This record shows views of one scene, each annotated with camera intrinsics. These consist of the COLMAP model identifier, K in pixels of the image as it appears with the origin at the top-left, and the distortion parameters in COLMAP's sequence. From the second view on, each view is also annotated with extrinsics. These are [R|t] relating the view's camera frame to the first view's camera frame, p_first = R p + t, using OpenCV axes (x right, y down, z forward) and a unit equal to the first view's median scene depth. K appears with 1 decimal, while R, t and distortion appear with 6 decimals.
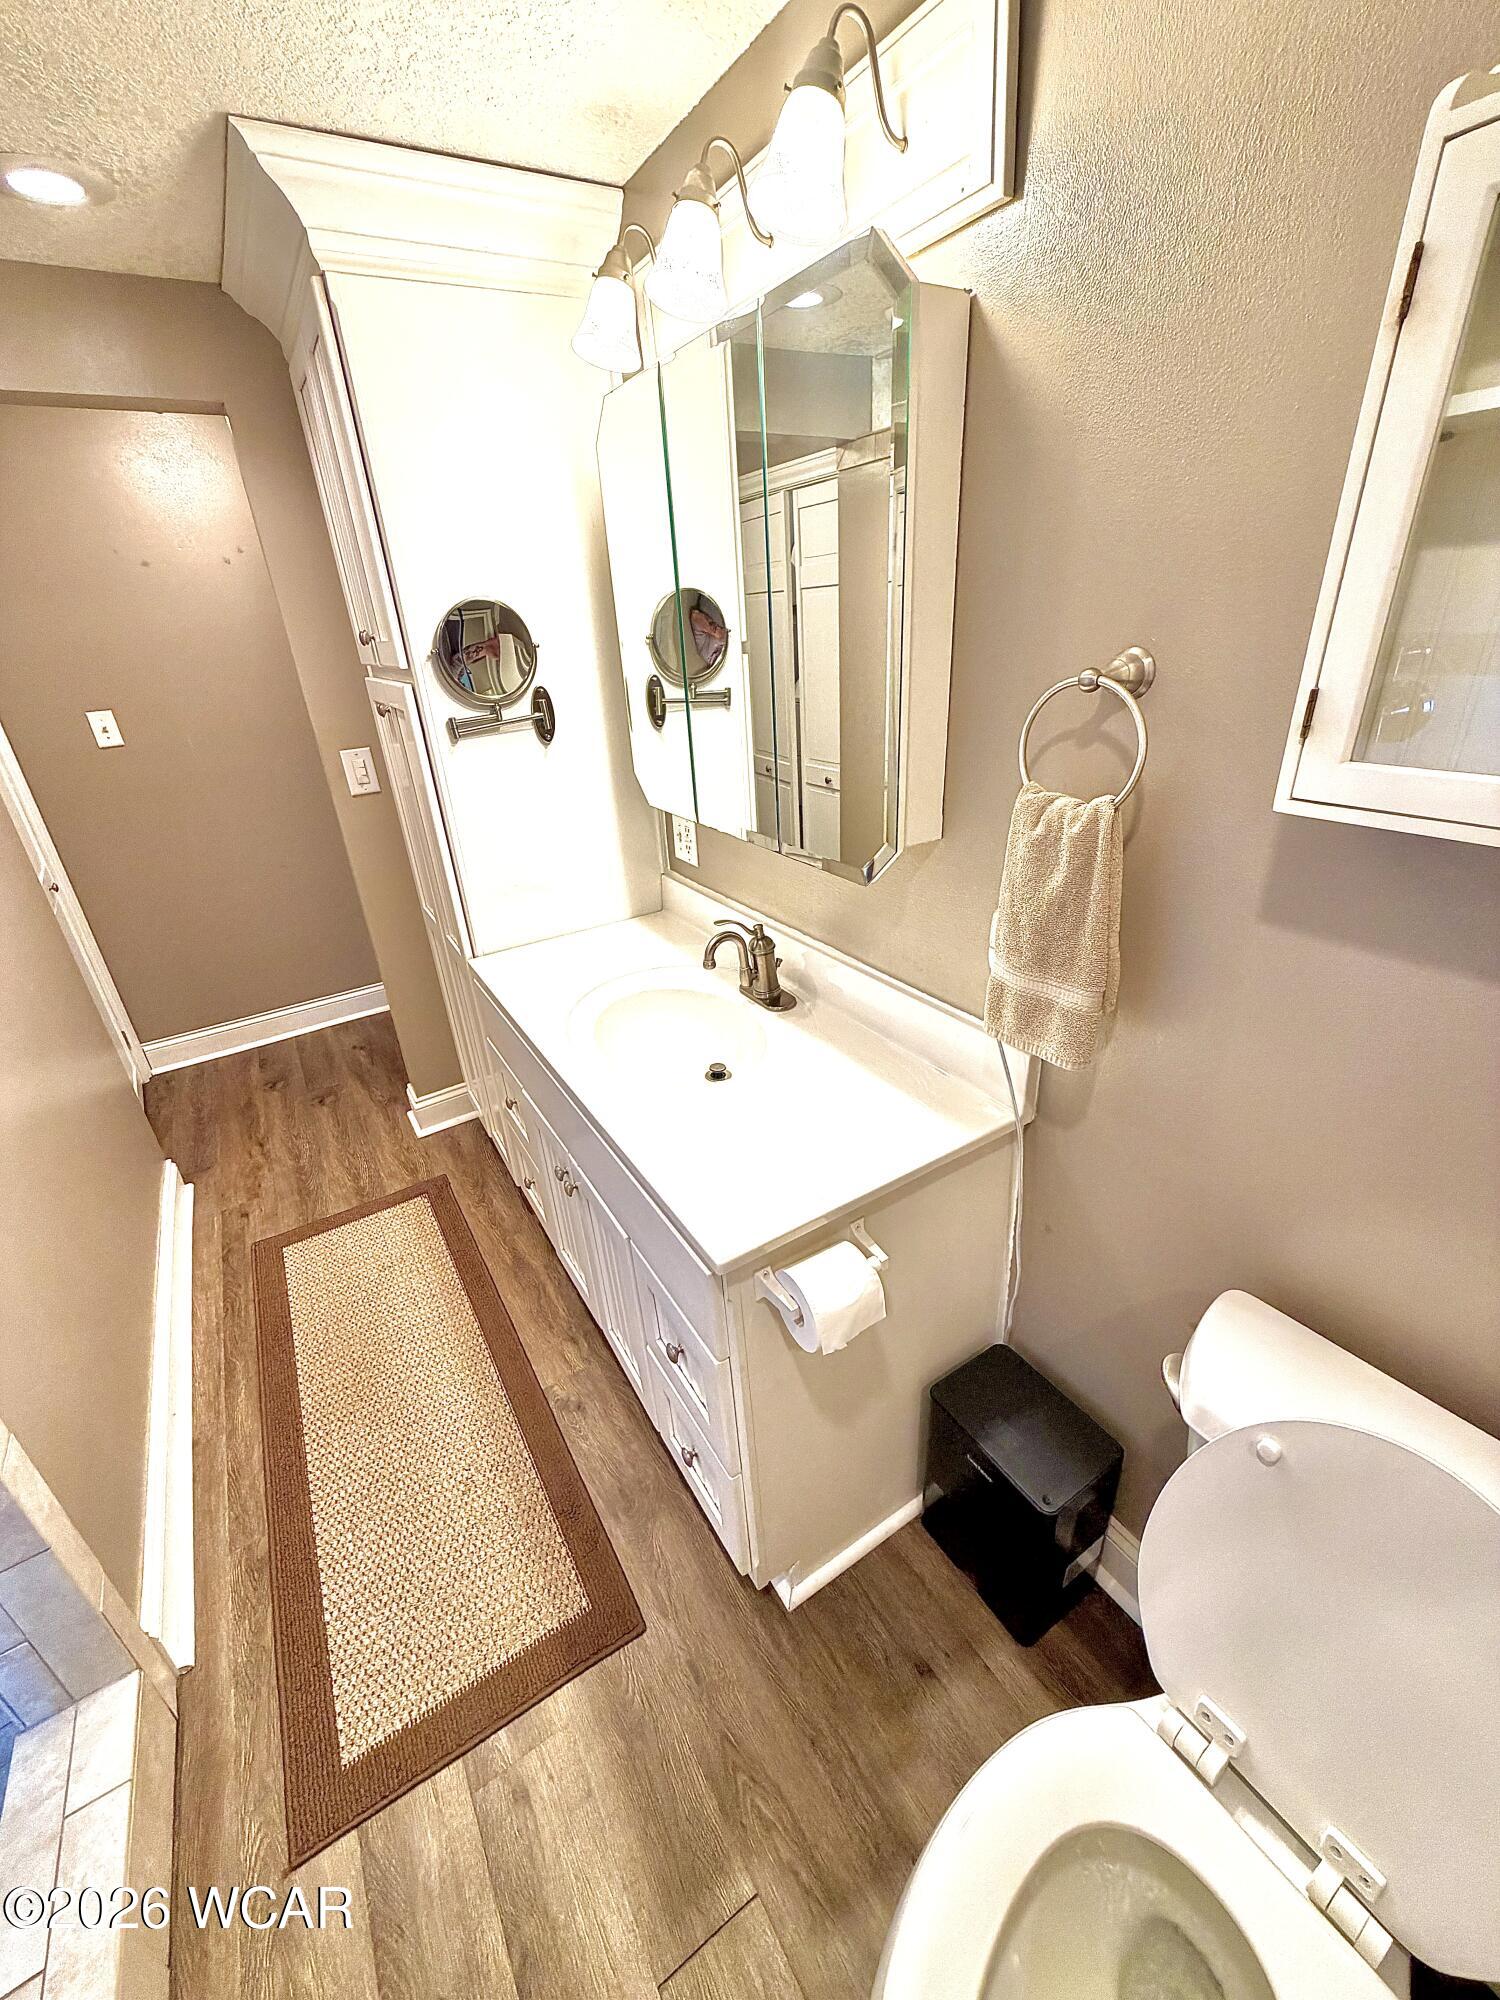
lens RADIAL K [[805.3, 0, 749.4], [0, 805.3, 997.2], [0, 0, 1]] dist [-0.001891, -0.000342]
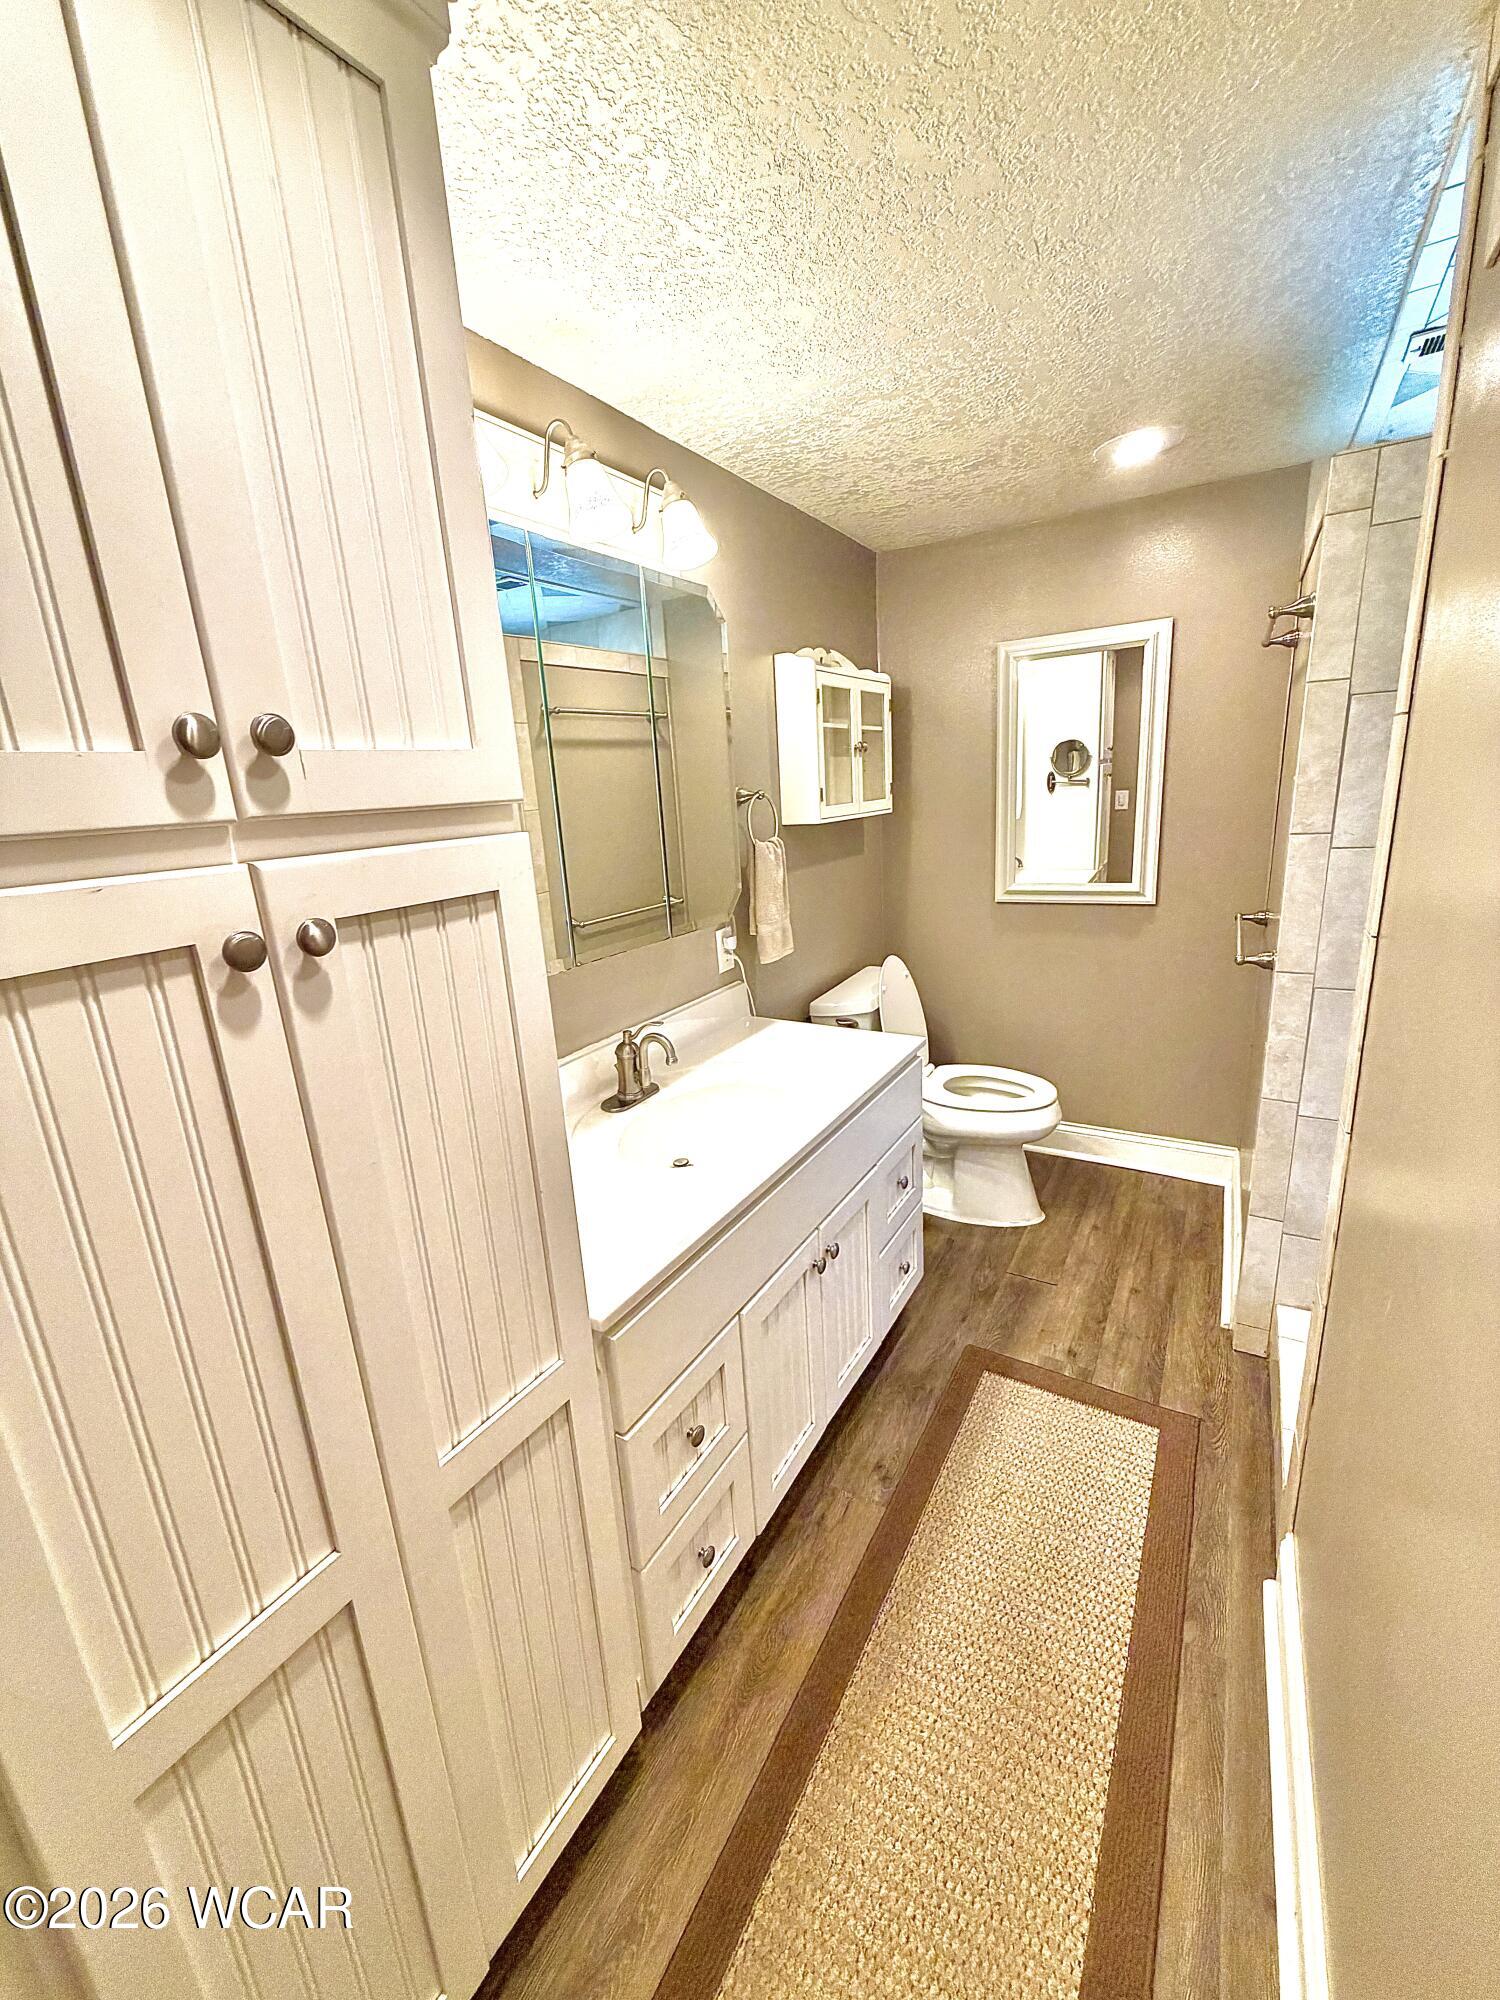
lens RADIAL K [[805.3, 0, 750.0], [0, 805.3, 995.6], [0, 0, 1]] dist [-0.001891, -0.000342]
pose [[-0.452650, -0.139898, 0.880645, -1.116085], [0.462627, 0.807450, 0.366060, -0.496919], [-0.762288, 0.573108, -0.300772, 1.273747]]
